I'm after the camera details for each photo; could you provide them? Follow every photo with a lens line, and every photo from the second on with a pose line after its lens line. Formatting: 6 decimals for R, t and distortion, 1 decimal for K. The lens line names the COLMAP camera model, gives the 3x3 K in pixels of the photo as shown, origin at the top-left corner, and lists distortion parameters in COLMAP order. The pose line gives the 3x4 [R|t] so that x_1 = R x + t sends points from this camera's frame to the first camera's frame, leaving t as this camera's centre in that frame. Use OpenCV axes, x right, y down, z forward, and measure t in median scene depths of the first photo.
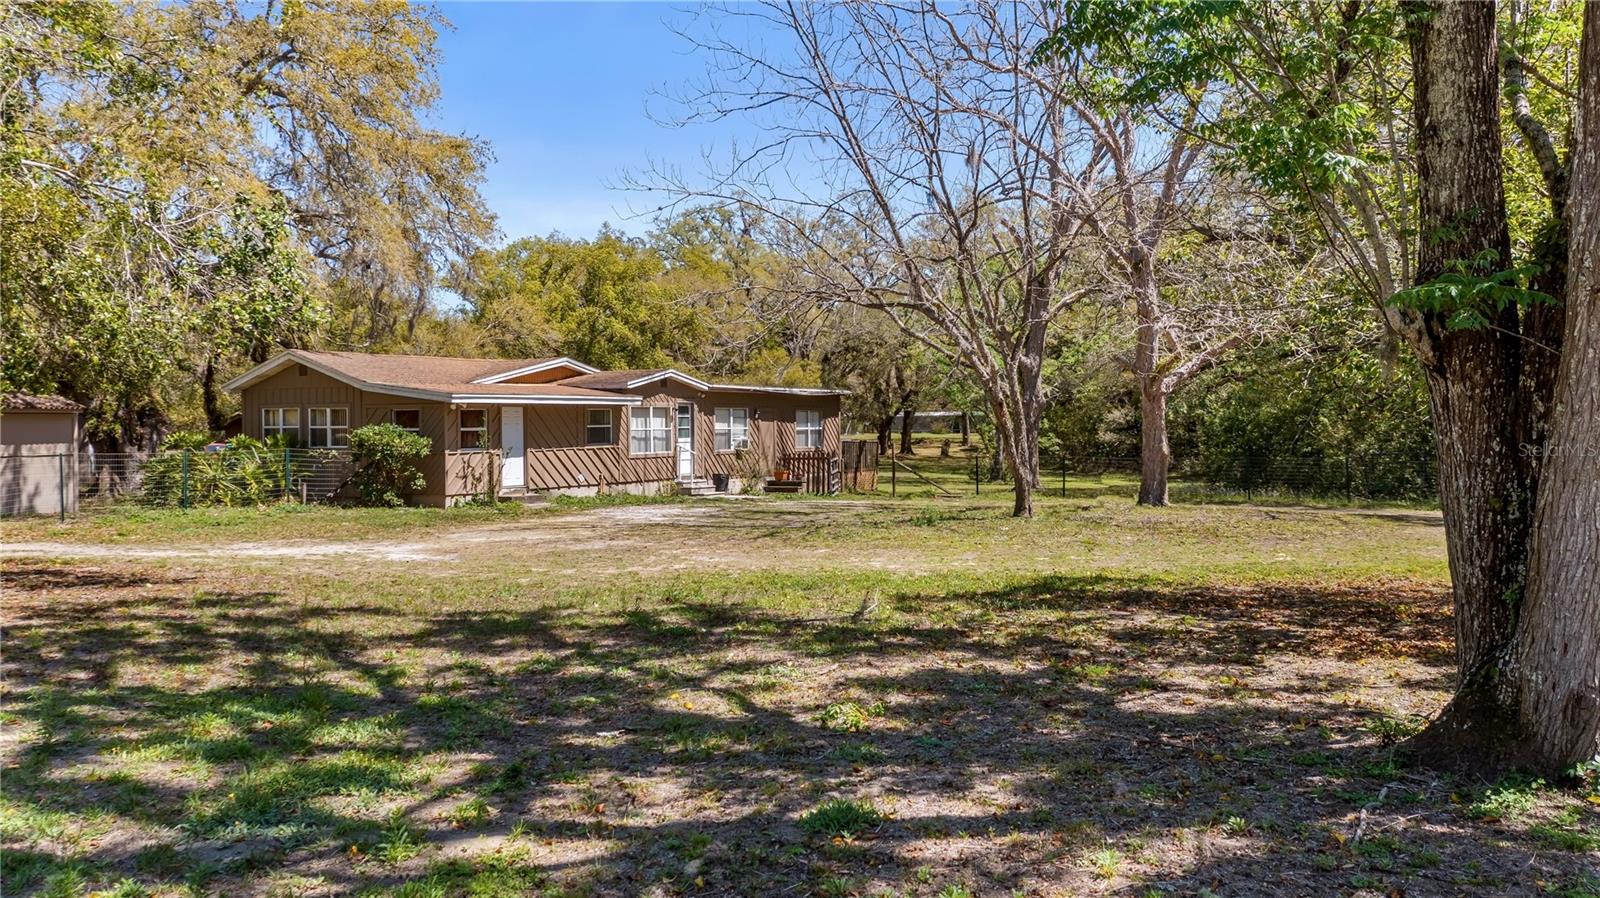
lens RADIAL K [[1211.9, 0, 797.0], [0, 1211.9, 477.8], [0, 0, 1]] dist [-0.020587, 0.007083]
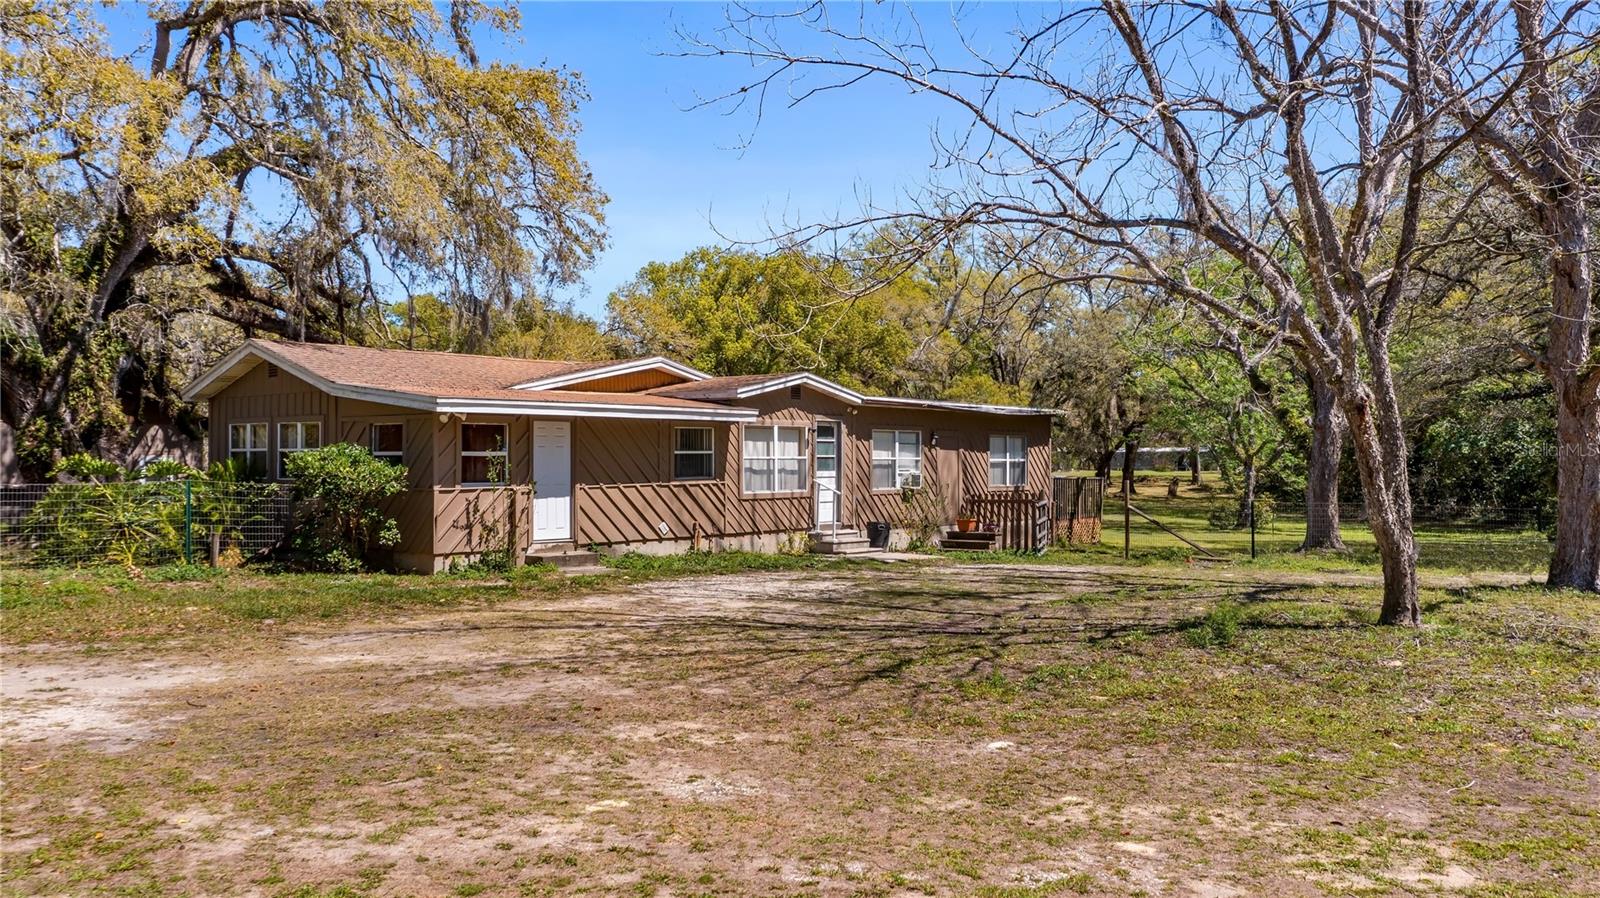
lens RADIAL K [[1211.9, 0, 810.2], [0, 1211.9, 451.5], [0, 0, 1]] dist [-0.020587, 0.007083]
pose [[0.987956, 0.005776, -0.154628, 0.007613], [-0.013819, 0.998603, -0.050994, -0.008879], [0.154118, 0.052516, 0.986656, 0.328842]]
